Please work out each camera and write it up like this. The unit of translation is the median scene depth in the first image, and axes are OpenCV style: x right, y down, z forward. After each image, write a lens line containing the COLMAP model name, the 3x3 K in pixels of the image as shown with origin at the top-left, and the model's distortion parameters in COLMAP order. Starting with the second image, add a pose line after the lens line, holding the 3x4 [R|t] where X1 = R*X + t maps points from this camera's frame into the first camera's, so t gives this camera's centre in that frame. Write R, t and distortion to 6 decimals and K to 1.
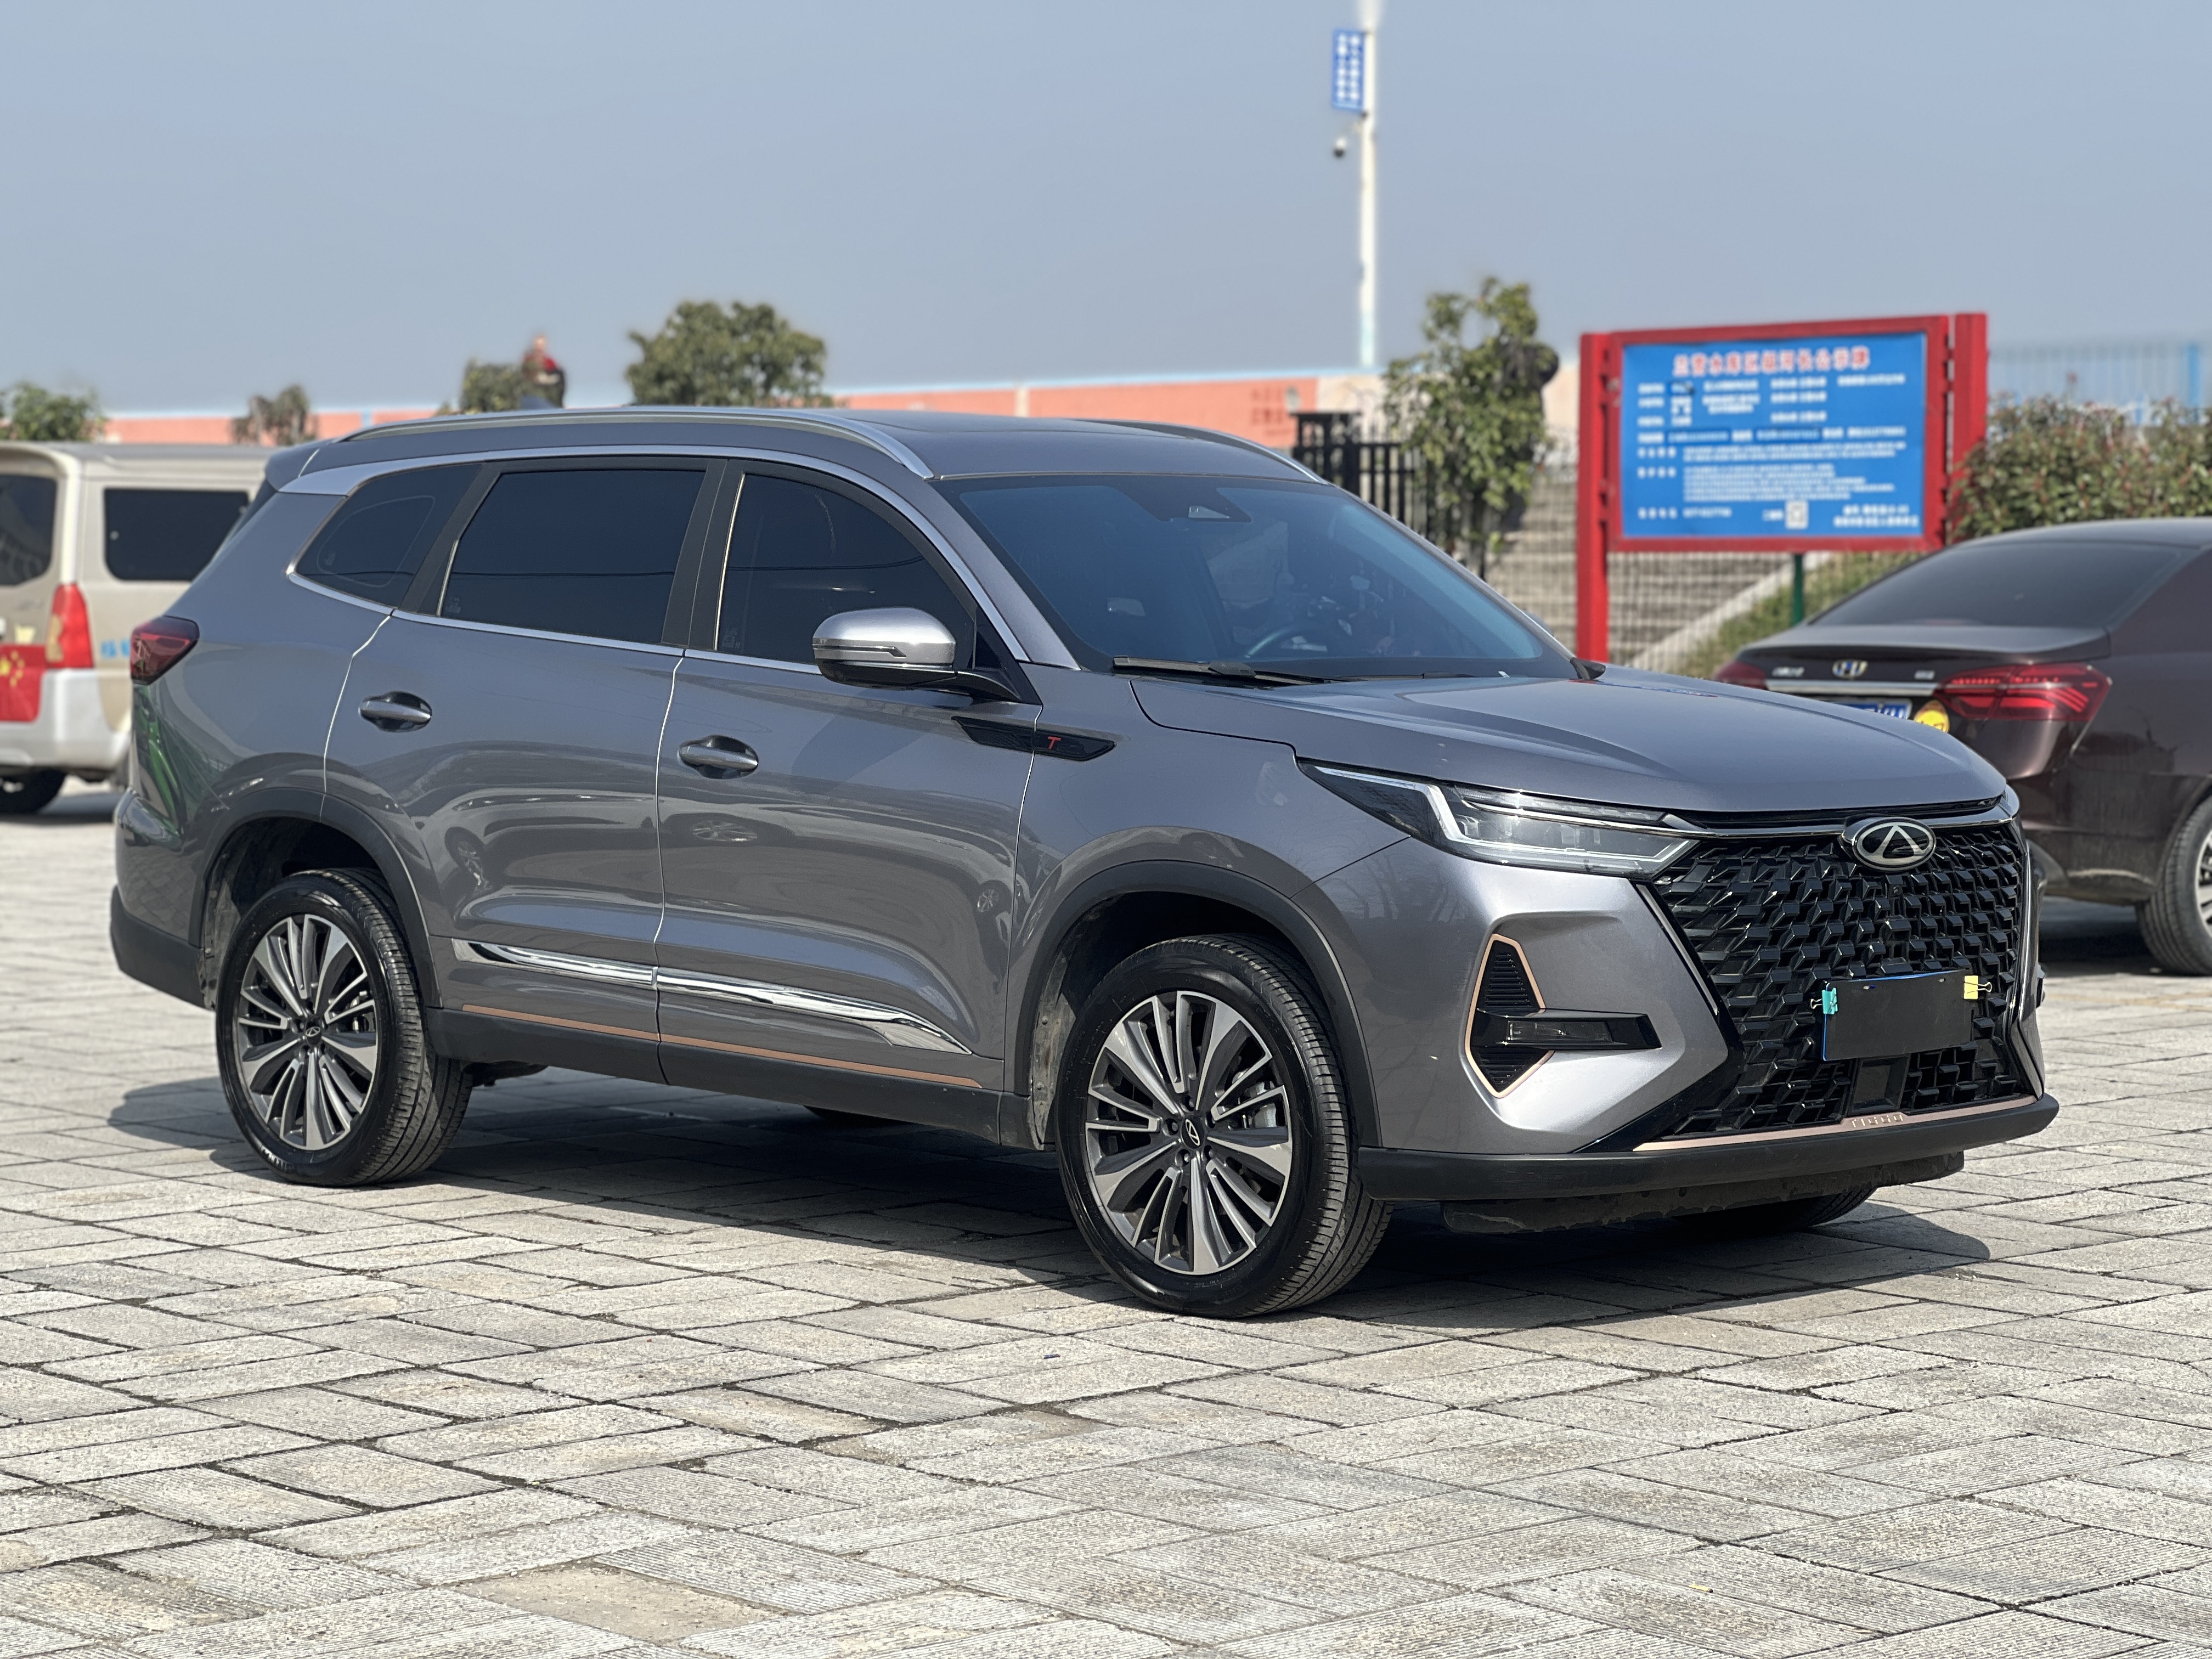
lens RADIAL K [[4928.4, 0, 1106.0], [0, 4928.4, 829.5], [0, 0, 1]] dist [-0.297274, 0.169595]
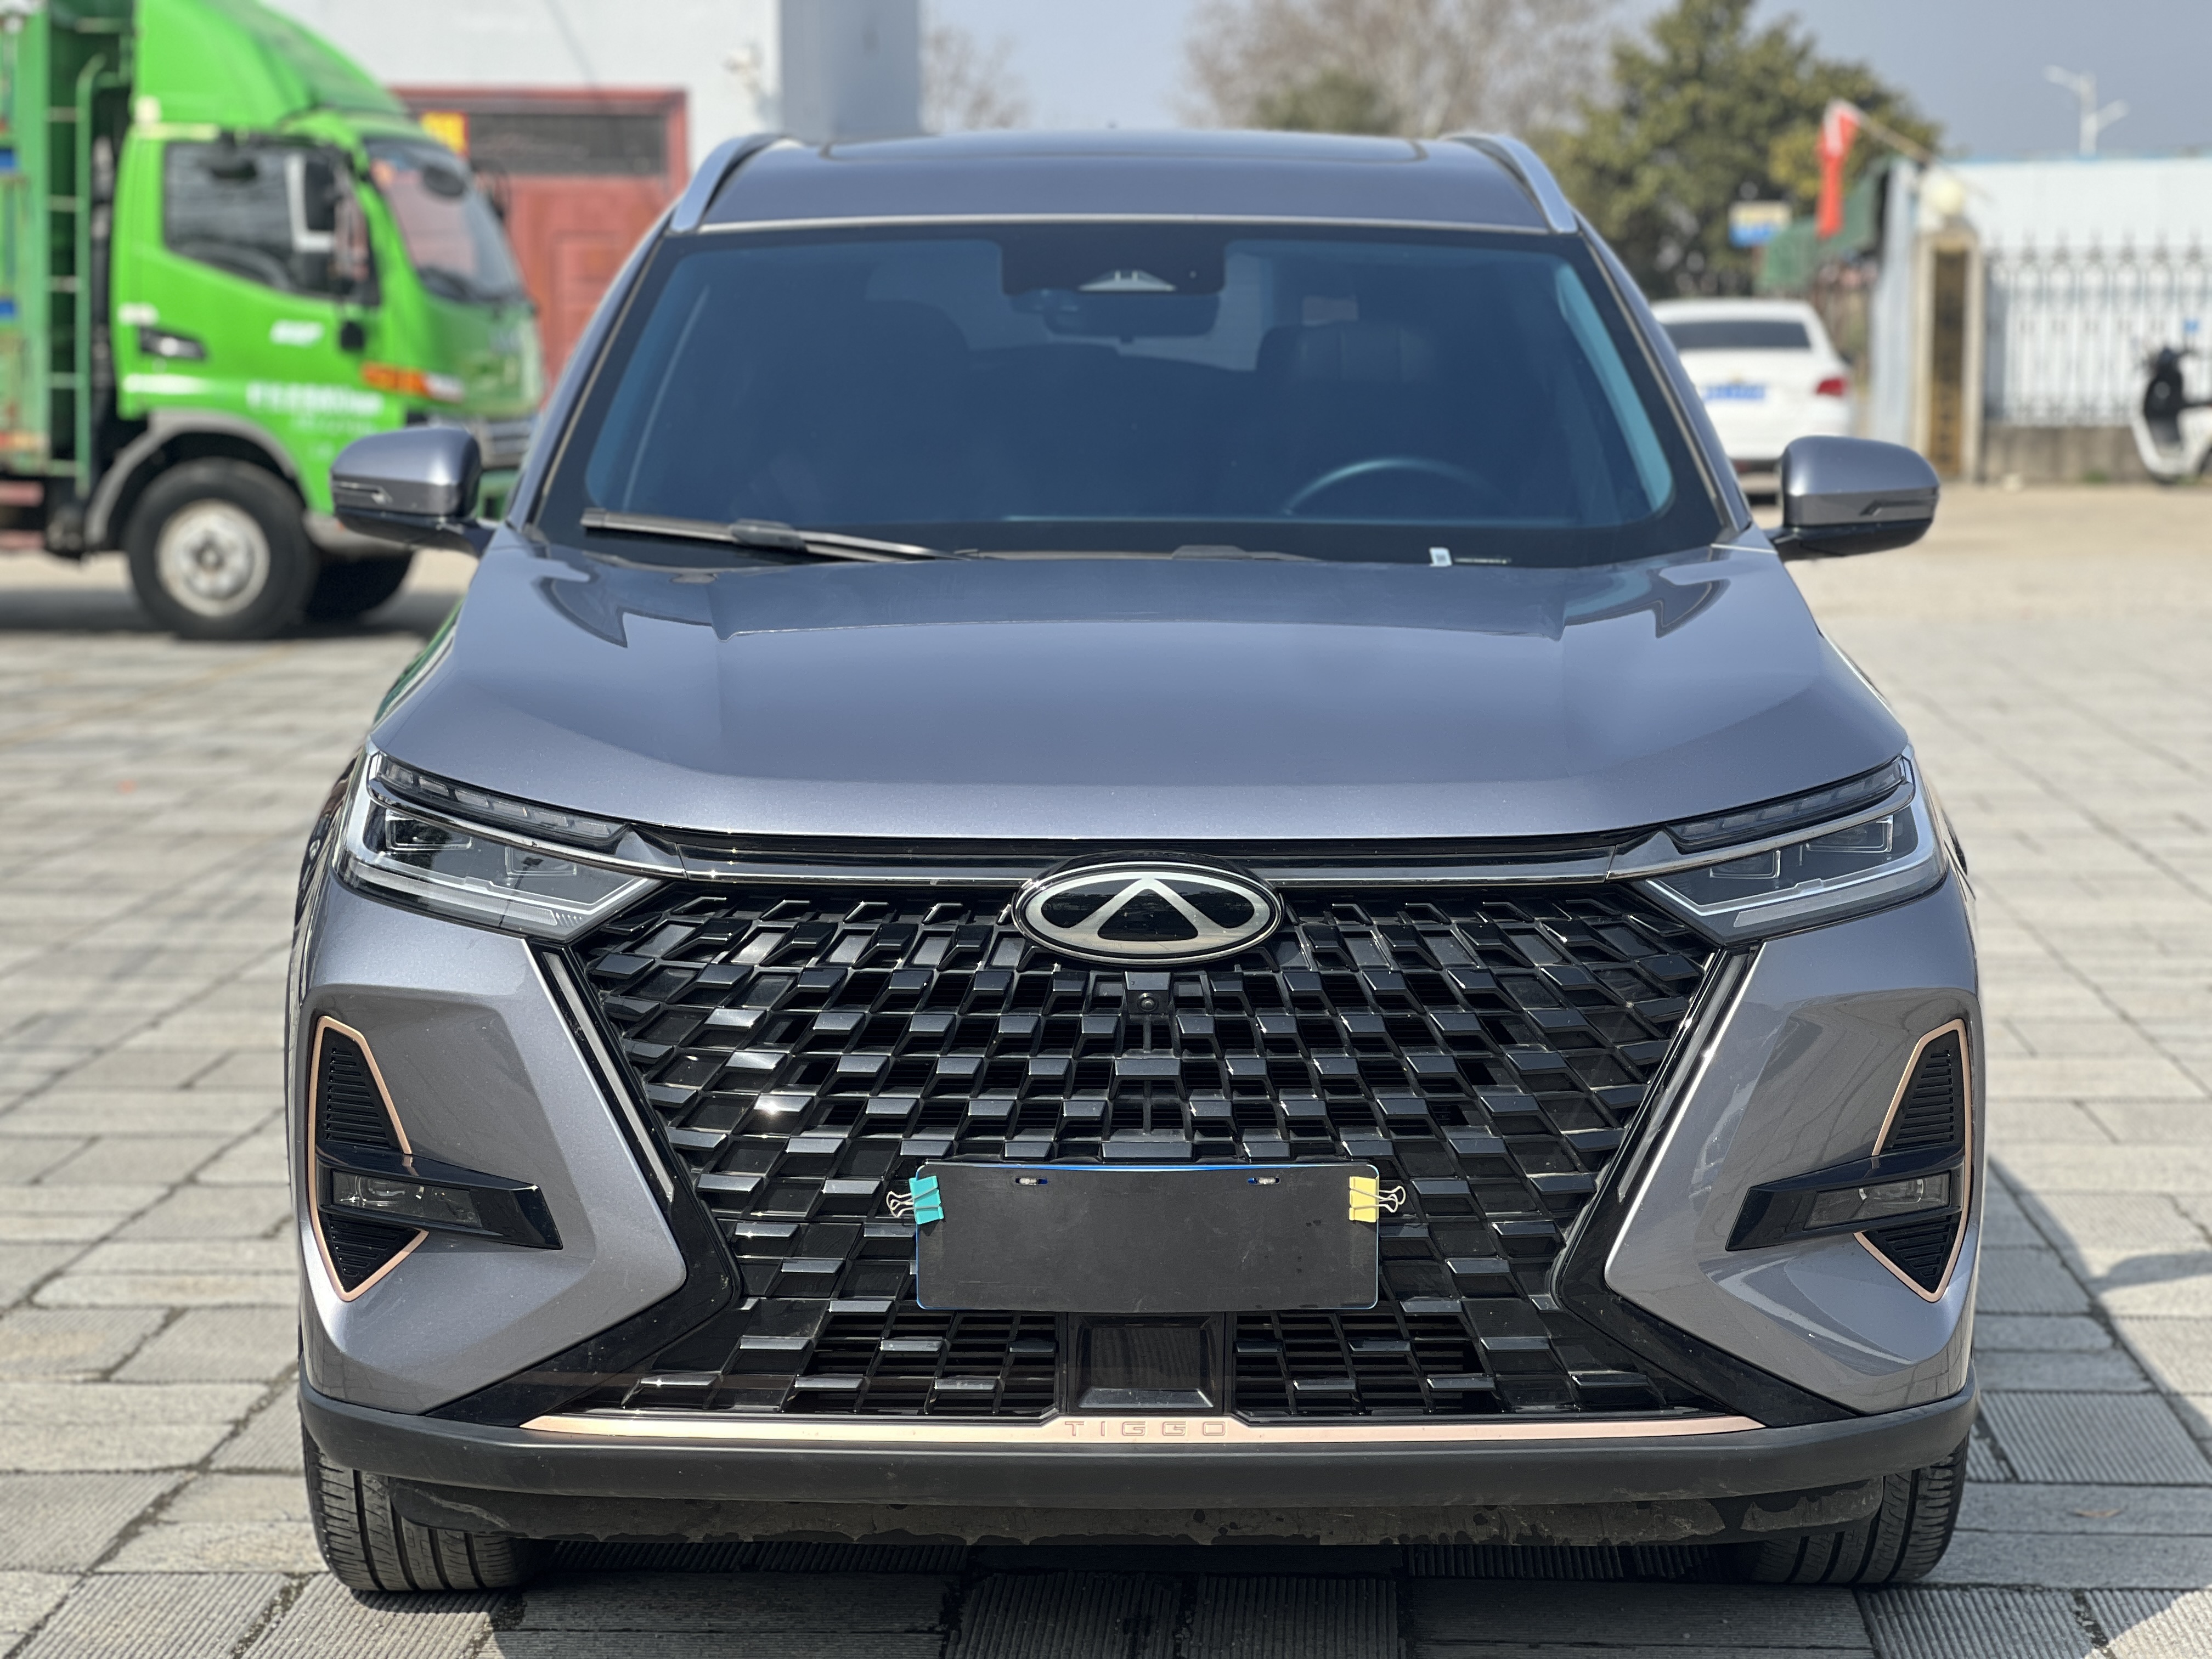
lens RADIAL K [[5002.0, 0, 1106.0], [0, 5002.0, 829.5], [0, 0, 1]] dist [0.078118, 0.750824]
pose [[0.746096, 0.065045, -0.662653, 0.517607], [-0.040043, 0.997799, 0.052857, -0.034556], [0.664633, -0.012902, 0.747059, 0.598583]]
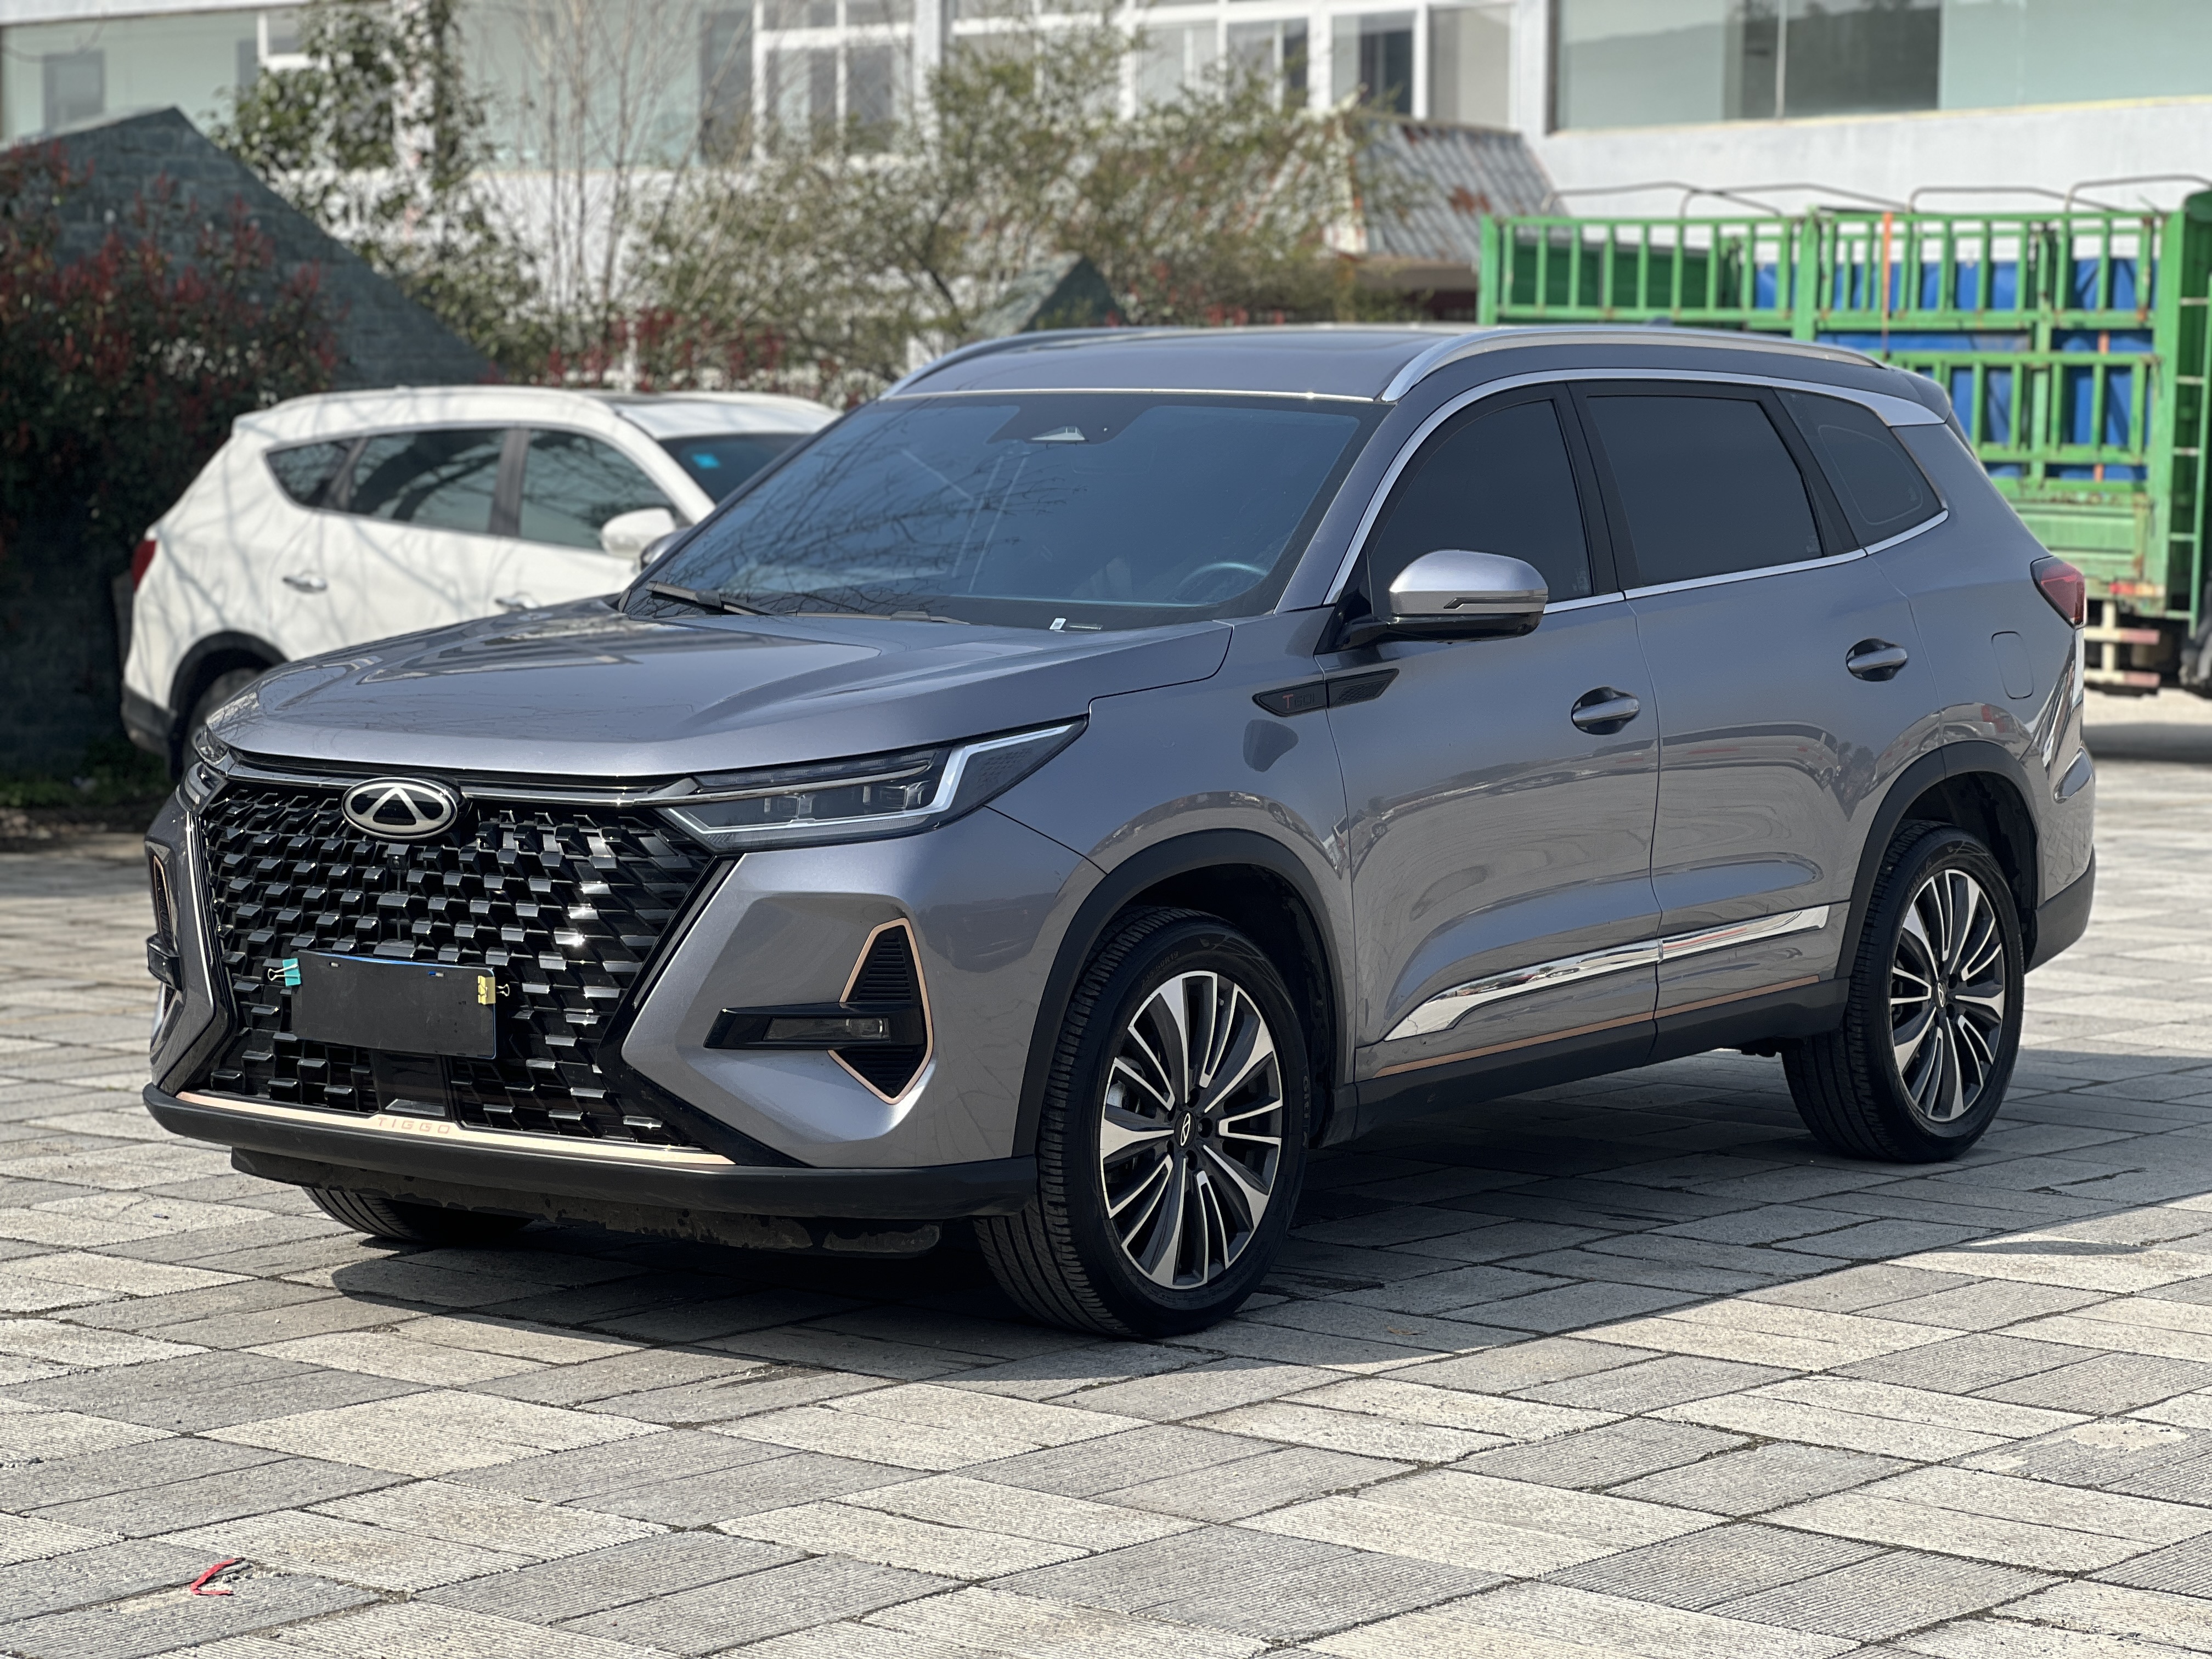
lens RADIAL K [[5002.0, 0, 1106.0], [0, 5002.0, 829.5], [0, 0, 1]] dist [0.078118, 0.750824]
pose [[0.197284, 0.068960, -0.977918, 1.066853], [-0.072705, 0.995805, 0.055554, -0.052418], [0.977647, 0.060140, 0.201470, 0.949545]]
